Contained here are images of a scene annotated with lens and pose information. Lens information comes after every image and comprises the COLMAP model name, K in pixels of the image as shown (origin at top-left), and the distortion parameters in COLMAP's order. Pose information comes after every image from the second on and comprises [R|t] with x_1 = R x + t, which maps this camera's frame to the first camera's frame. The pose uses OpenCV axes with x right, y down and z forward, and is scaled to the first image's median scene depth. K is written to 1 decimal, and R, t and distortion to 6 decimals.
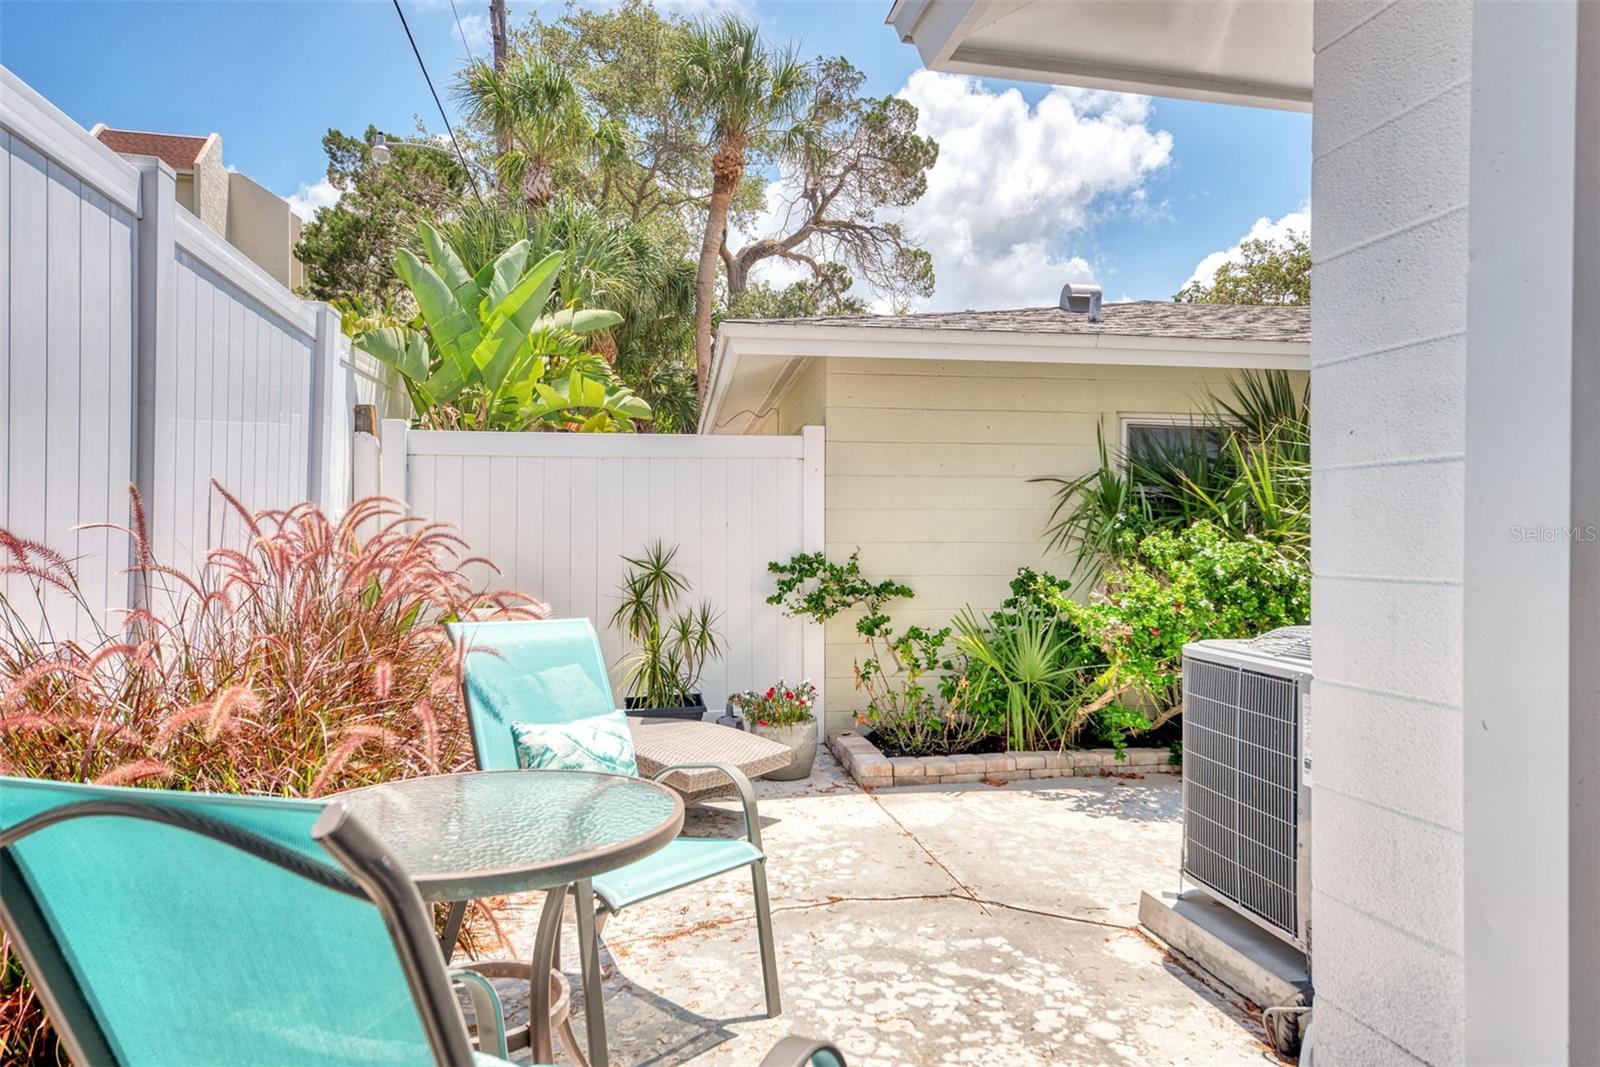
lens RADIAL K [[952.9, 0, 799.0], [0, 952.9, 528.1], [0, 0, 1]] dist [-0.007786, -0.000645]
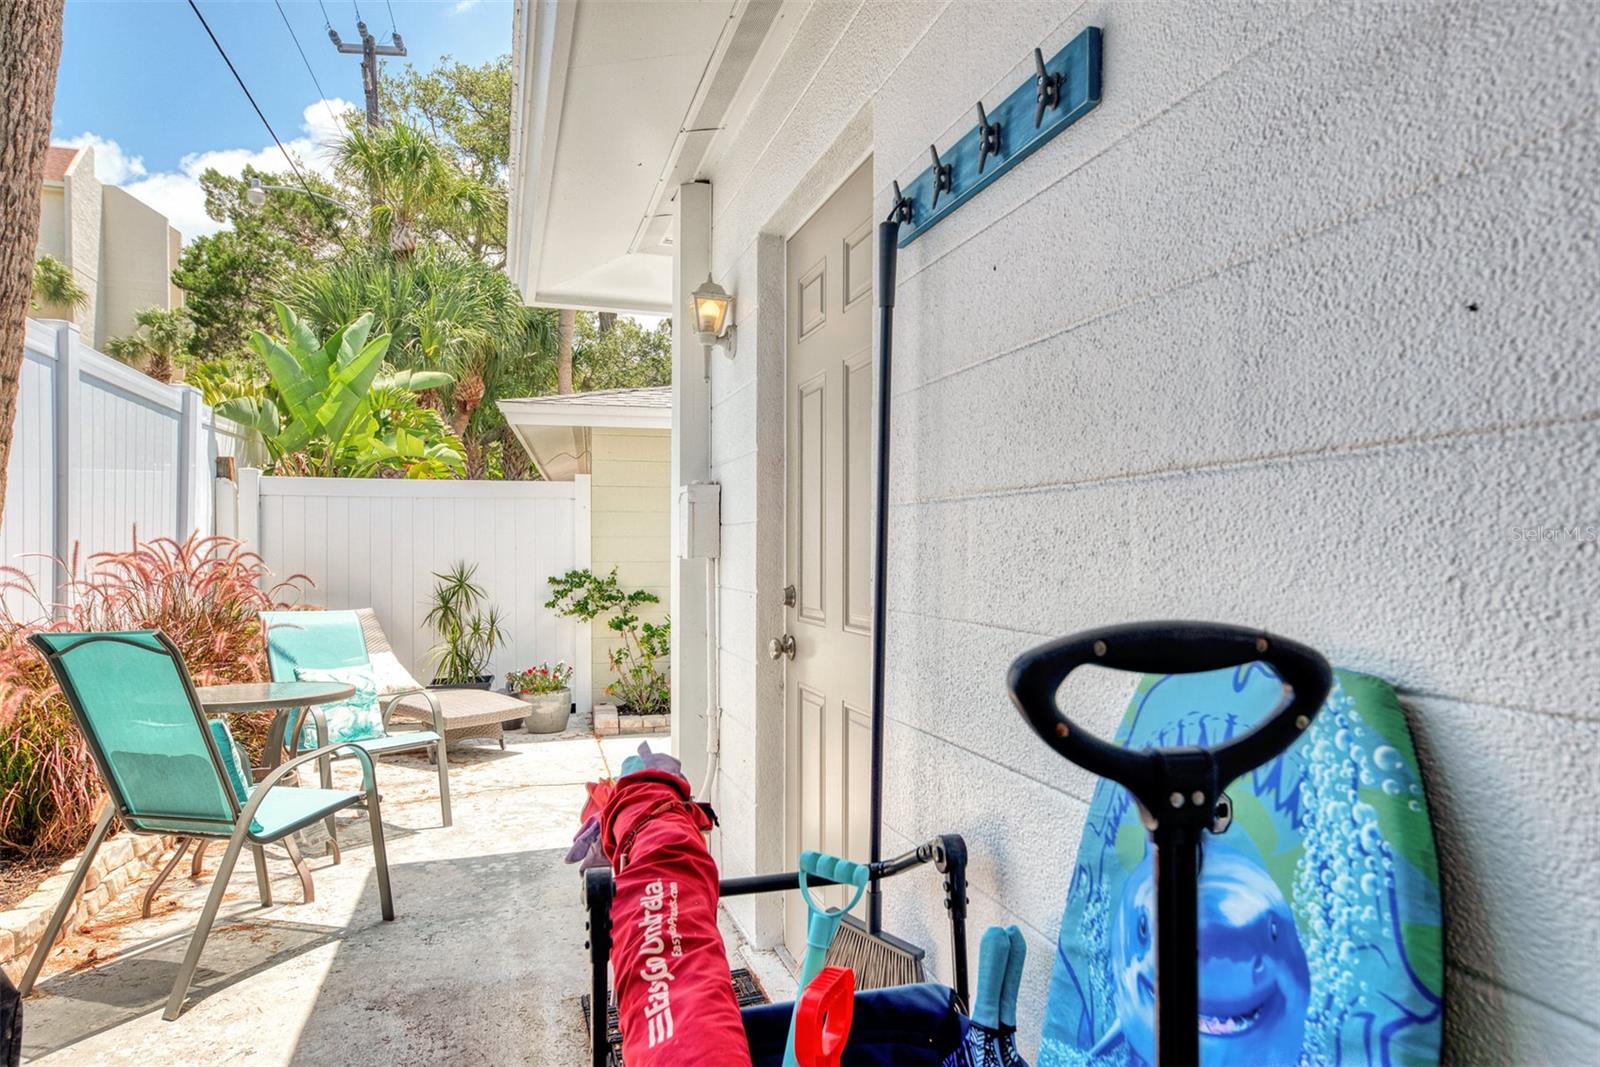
lens RADIAL K [[952.9, 0, 824.4], [0, 952.9, 559.1], [0, 0, 1]] dist [-0.007786, -0.000645]
pose [[0.994017, -0.000442, 0.109225, 0.205688], [-0.001282, 0.999876, 0.015716, -0.010423], [-0.109219, -0.015762, 0.993893, -0.363248]]
